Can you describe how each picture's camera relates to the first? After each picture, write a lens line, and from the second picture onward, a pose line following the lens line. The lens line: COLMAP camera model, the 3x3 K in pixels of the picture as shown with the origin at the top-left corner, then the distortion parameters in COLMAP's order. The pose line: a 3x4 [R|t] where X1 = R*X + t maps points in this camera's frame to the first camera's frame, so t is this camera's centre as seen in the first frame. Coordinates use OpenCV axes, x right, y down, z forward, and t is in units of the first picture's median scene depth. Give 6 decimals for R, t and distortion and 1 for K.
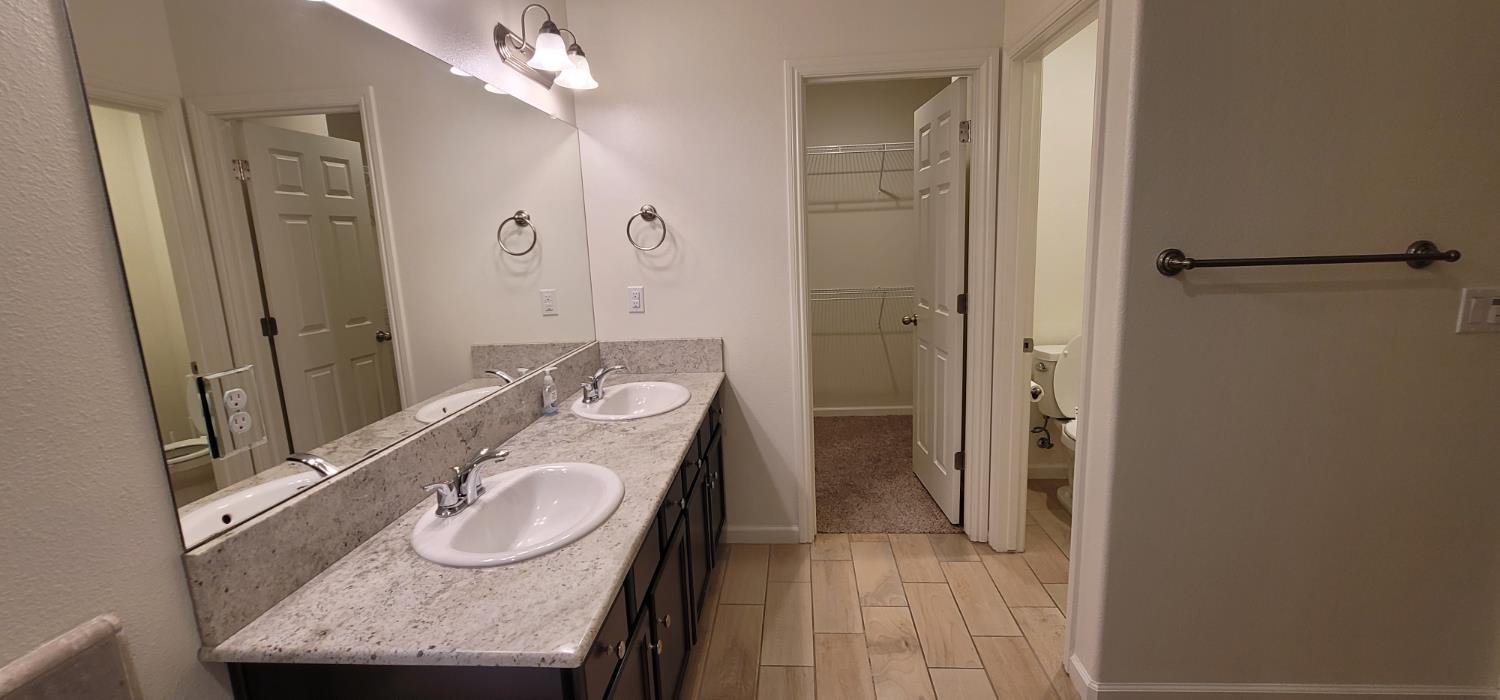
lens RADIAL K [[611.0, 0, 772.4], [0, 611.0, 342.7], [0, 0, 1]] dist [-0.000394, -0.000018]
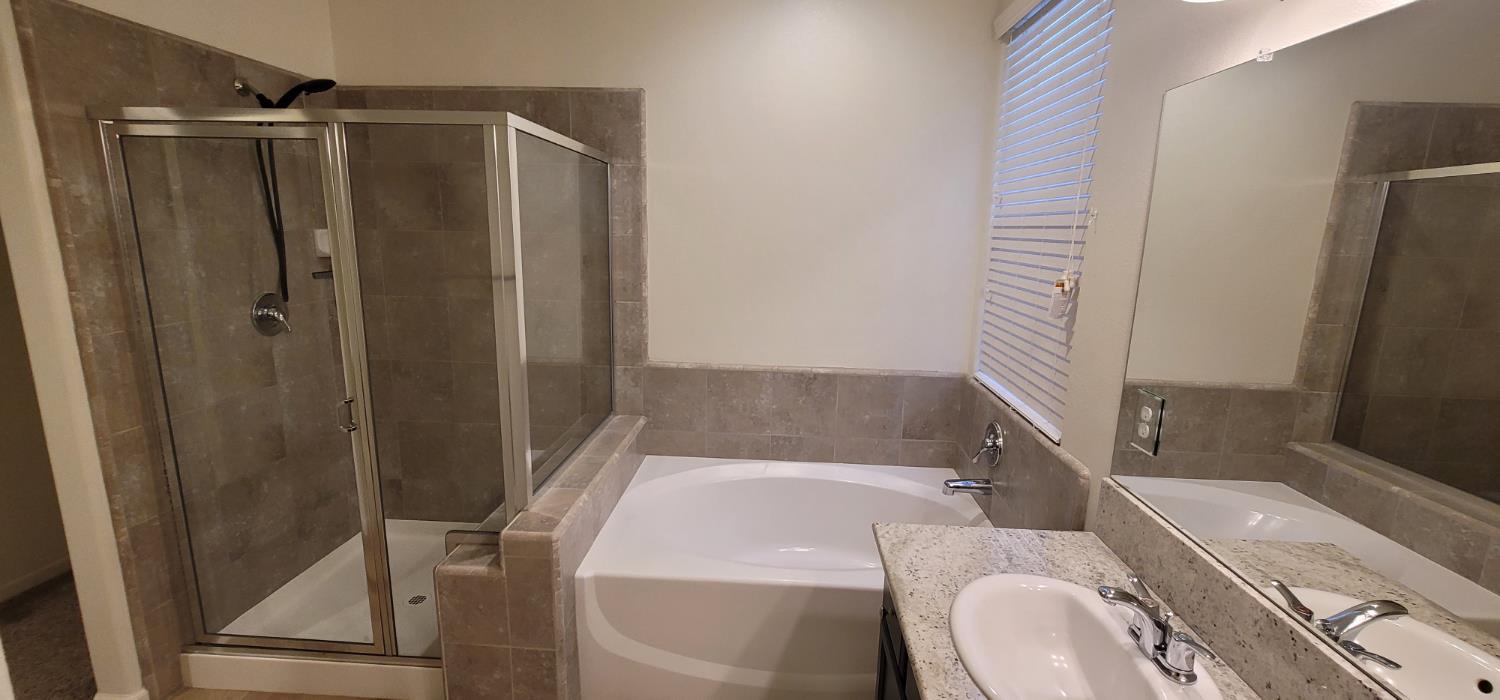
lens RADIAL K [[611.0, 0, 772.4], [0, 611.0, 342.7], [0, 0, 1]] dist [-0.000394, -0.000018]
pose [[-0.999782, 0.009962, -0.018337, 0.003199], [0.002843, 0.935529, 0.353238, -0.439837], [0.020674, 0.353109, -0.935354, 1.764416]]
